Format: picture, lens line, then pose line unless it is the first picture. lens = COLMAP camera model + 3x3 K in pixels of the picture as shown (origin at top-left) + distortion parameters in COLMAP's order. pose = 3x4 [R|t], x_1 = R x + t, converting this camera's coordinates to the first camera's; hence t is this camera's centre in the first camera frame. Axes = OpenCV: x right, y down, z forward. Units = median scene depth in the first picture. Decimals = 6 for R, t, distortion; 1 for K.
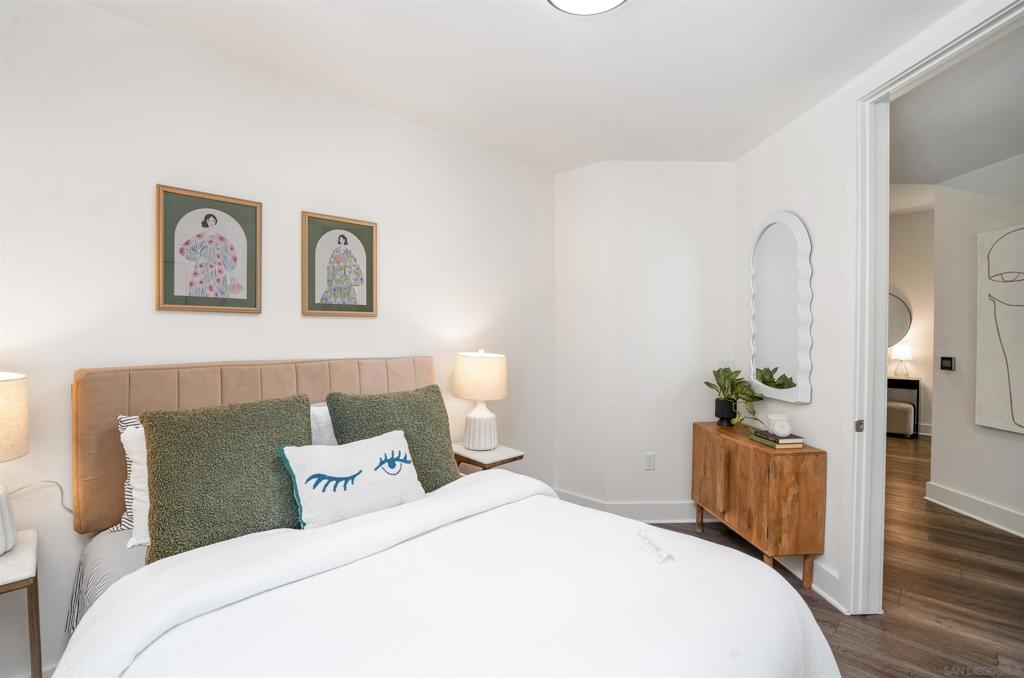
lens RADIAL K [[472.8, 0, 510.6], [0, 472.8, 337.6], [0, 0, 1]] dist [-0.036643, 0.003996]
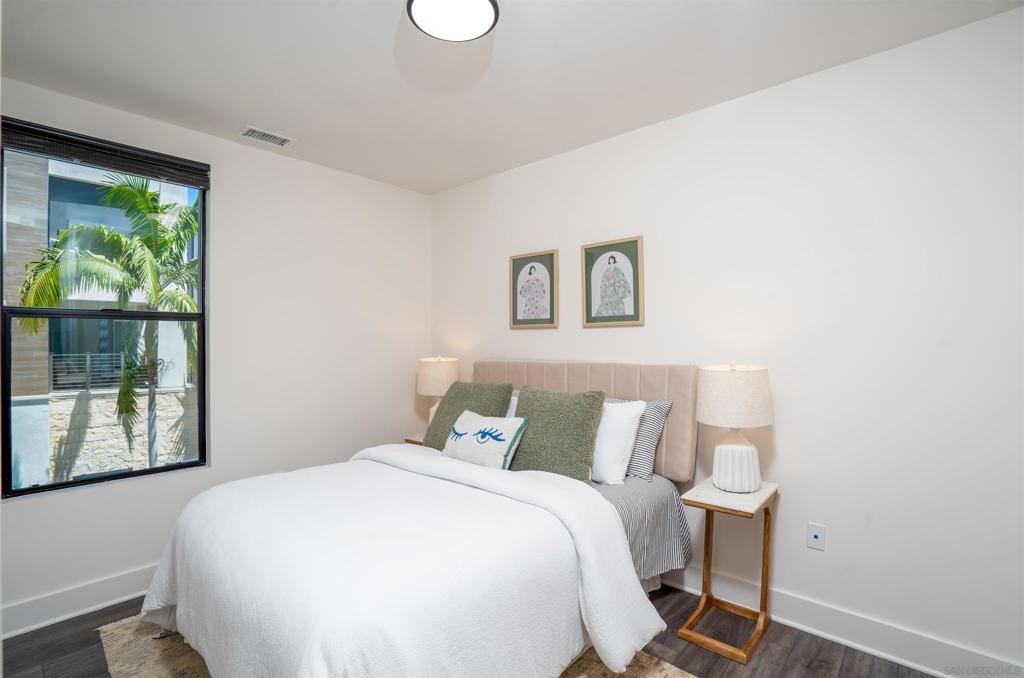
lens RADIAL K [[472.8, 0, 510.5], [0, 472.8, 344.6], [0, 0, 1]] dist [-0.036643, 0.003996]
pose [[0.075130, -0.005198, -0.997160, 0.810505], [-0.008204, 0.999949, -0.005831, 0.008238], [0.997140, 0.008619, 0.075083, 0.698904]]
